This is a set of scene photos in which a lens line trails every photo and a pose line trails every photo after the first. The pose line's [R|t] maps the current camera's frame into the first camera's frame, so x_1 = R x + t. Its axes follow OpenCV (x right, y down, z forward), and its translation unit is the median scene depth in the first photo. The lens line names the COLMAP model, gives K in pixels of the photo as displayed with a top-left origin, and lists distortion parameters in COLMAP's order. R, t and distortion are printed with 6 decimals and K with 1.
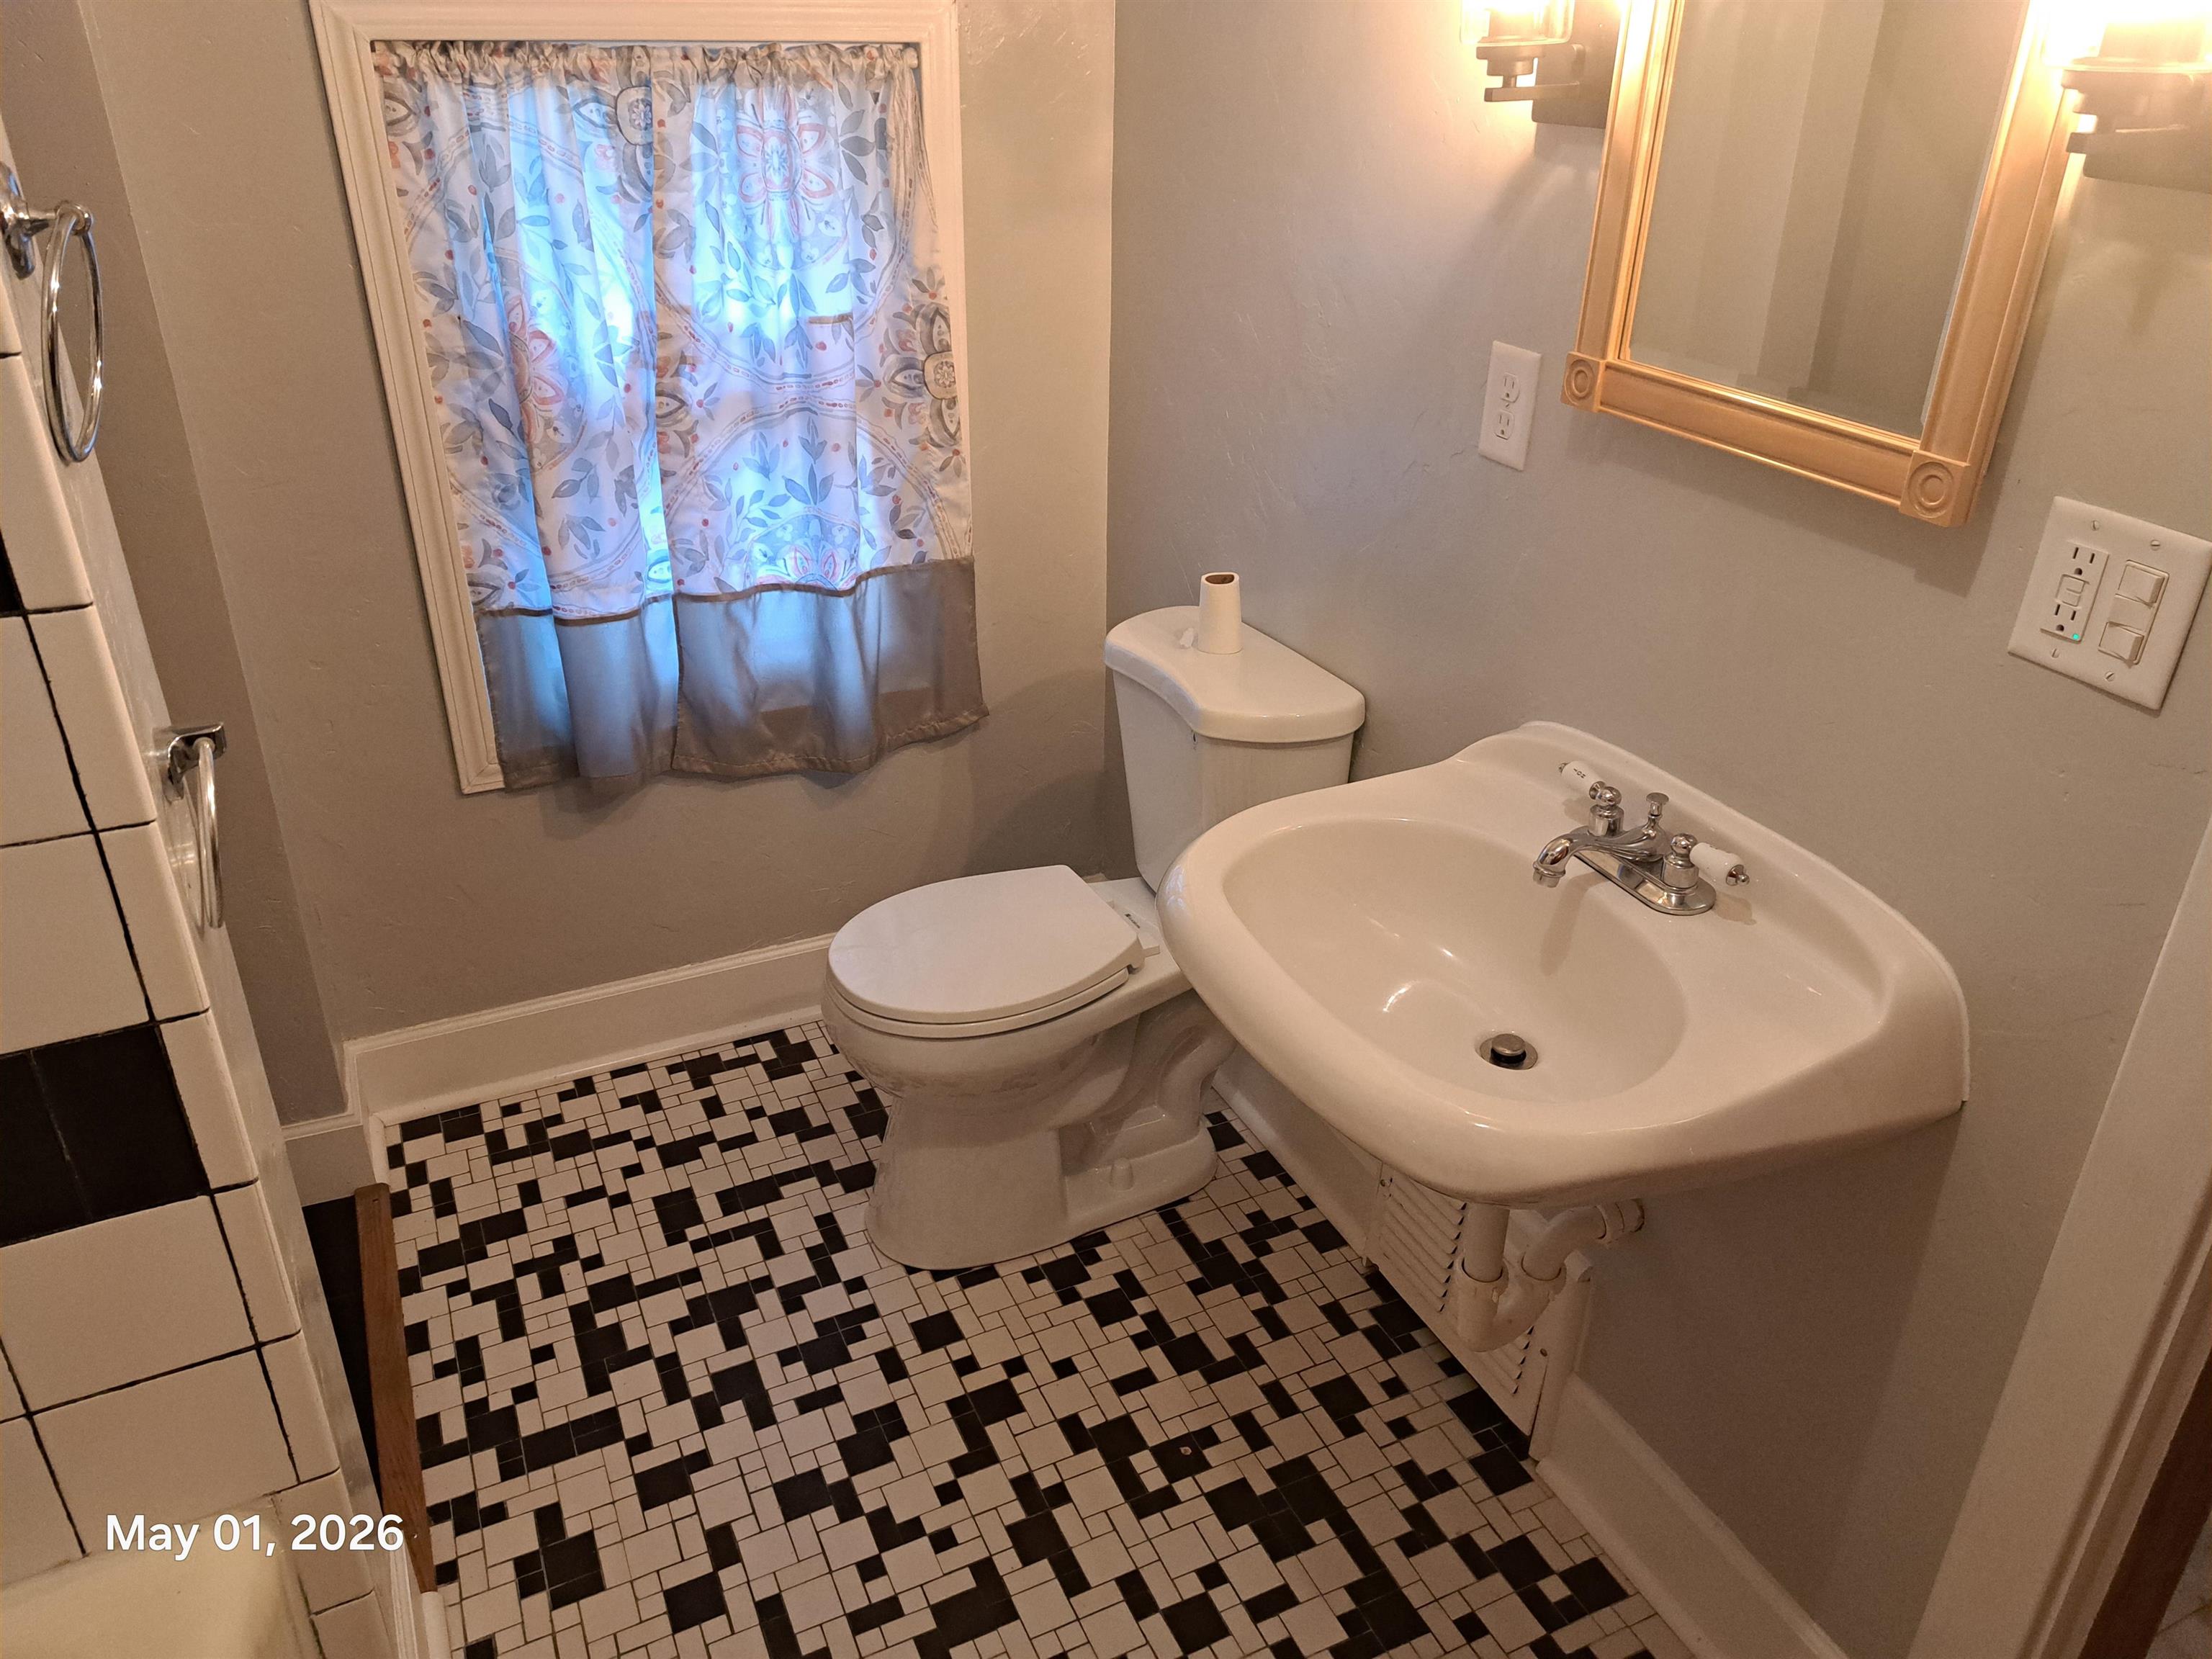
lens RADIAL K [[1590.5, 0, 1106.8], [0, 1590.5, 815.1], [0, 0, 1]] dist [0.029806, -0.027394]
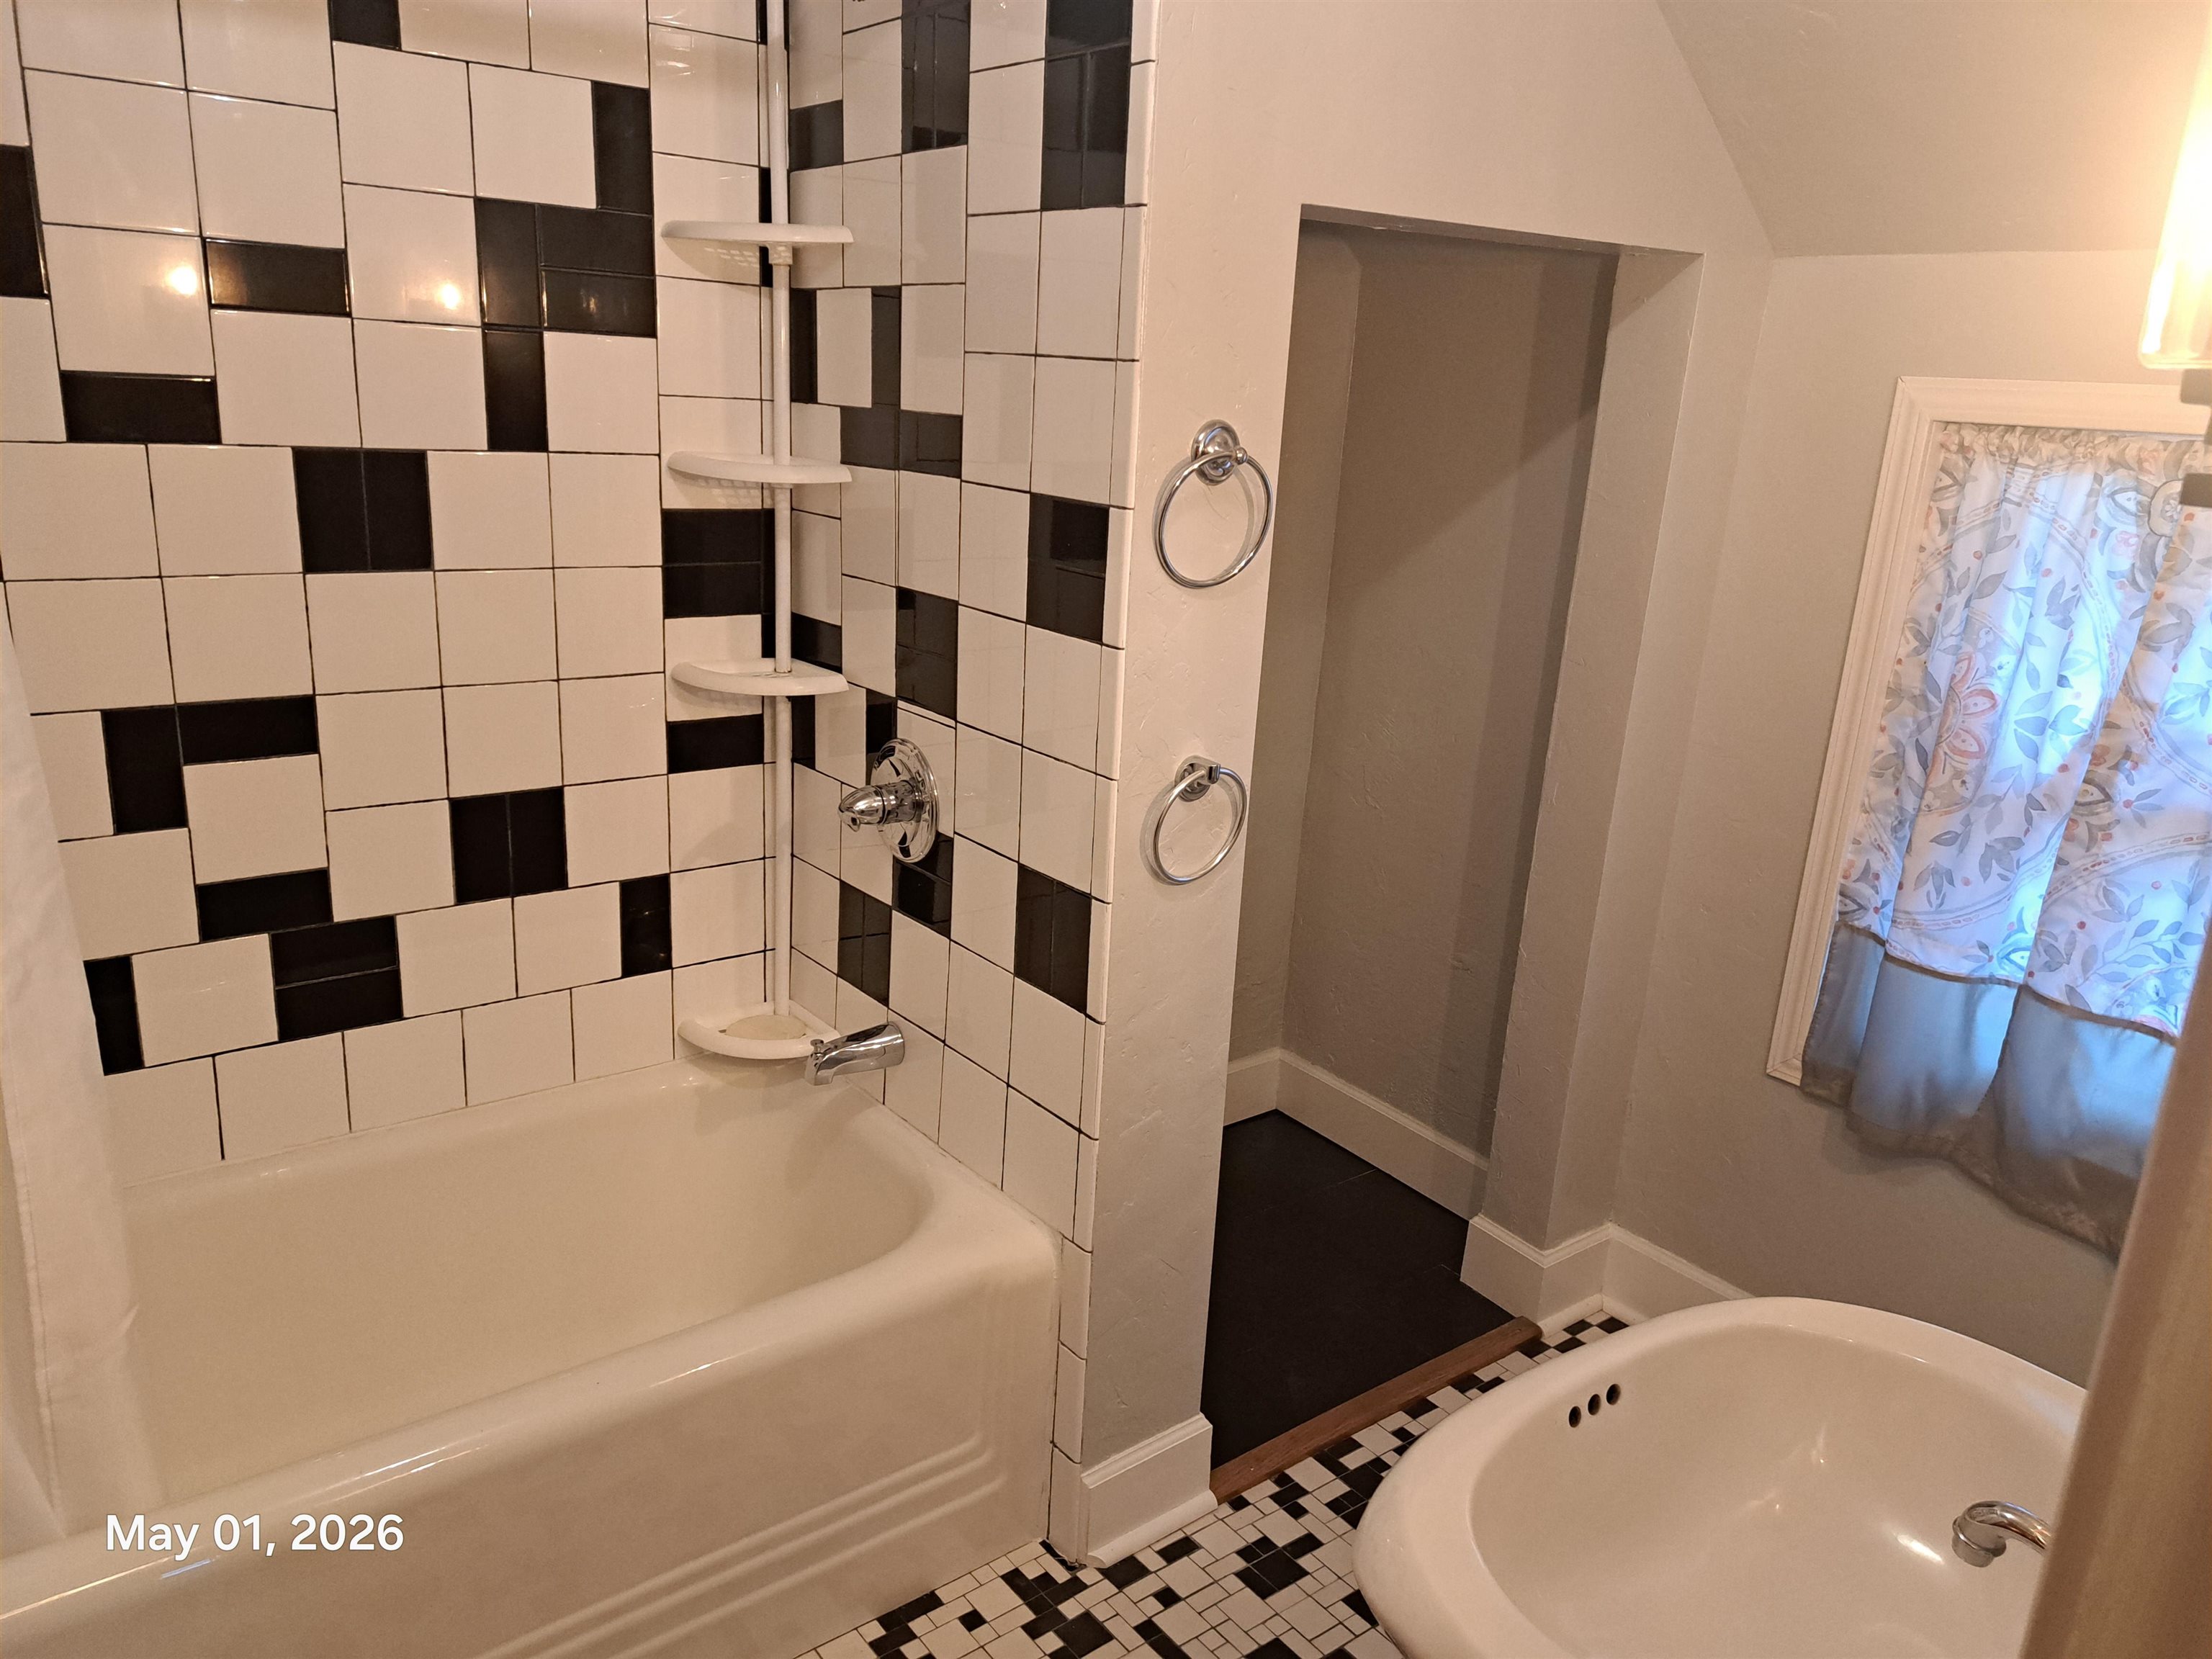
lens RADIAL K [[1590.5, 0, 1098.6], [0, 1590.5, 841.4], [0, 0, 1]] dist [0.029806, -0.027394]
pose [[0.201862, 0.271809, -0.940942, 0.502838], [-0.491572, 0.859065, 0.142700, -0.084241], [0.847118, 0.433735, 0.307026, 0.240218]]
